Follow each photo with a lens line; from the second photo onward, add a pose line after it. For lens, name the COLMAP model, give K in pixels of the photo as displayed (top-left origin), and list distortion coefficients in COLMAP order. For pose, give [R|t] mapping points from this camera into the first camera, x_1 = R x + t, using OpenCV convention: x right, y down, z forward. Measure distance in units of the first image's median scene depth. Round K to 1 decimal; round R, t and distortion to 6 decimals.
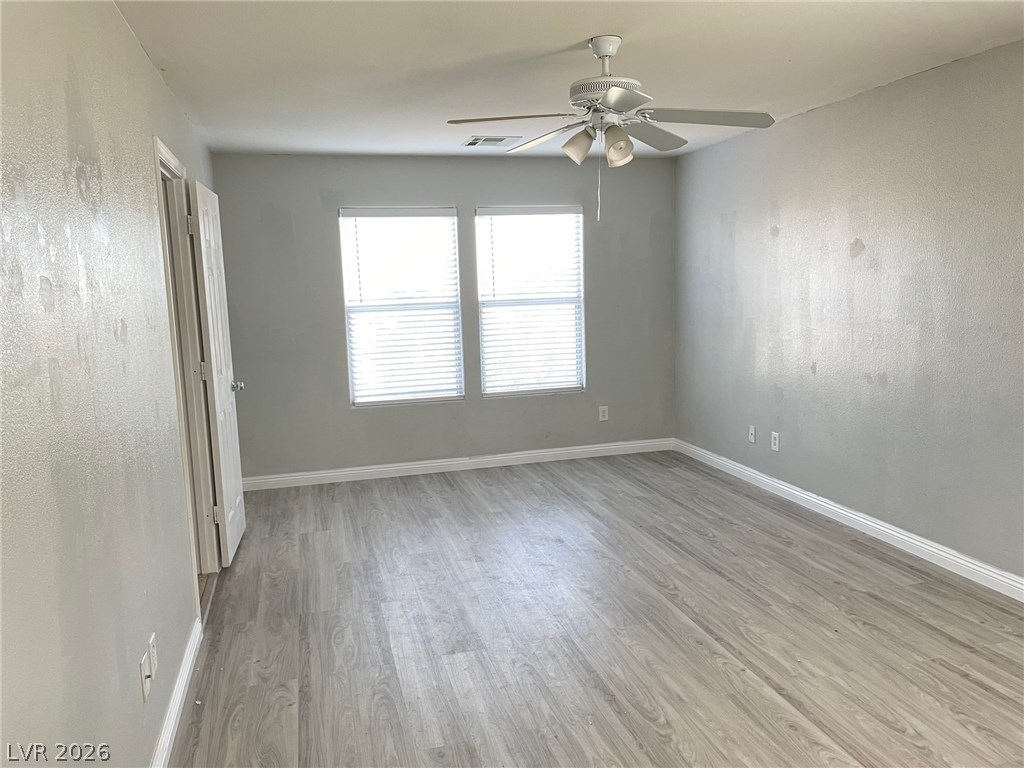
lens RADIAL K [[776.4, 0, 511.0], [0, 776.4, 385.0], [0, 0, 1]] dist [0.068745, -0.095698]
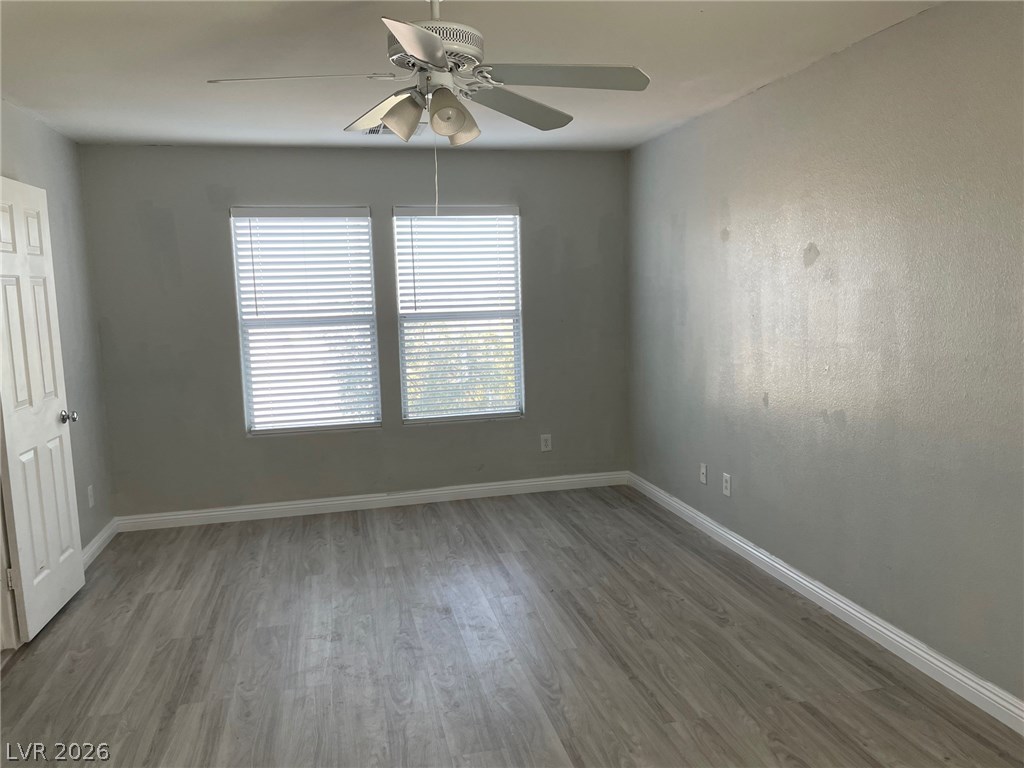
lens RADIAL K [[776.4, 0, 511.1], [0, 776.4, 383.2], [0, 0, 1]] dist [0.068745, -0.095698]
pose [[0.999526, 0.006685, -0.030058, 0.136877], [-0.007006, 0.999919, -0.010580, -0.027297], [0.029985, 0.010785, 0.999492, 0.160922]]
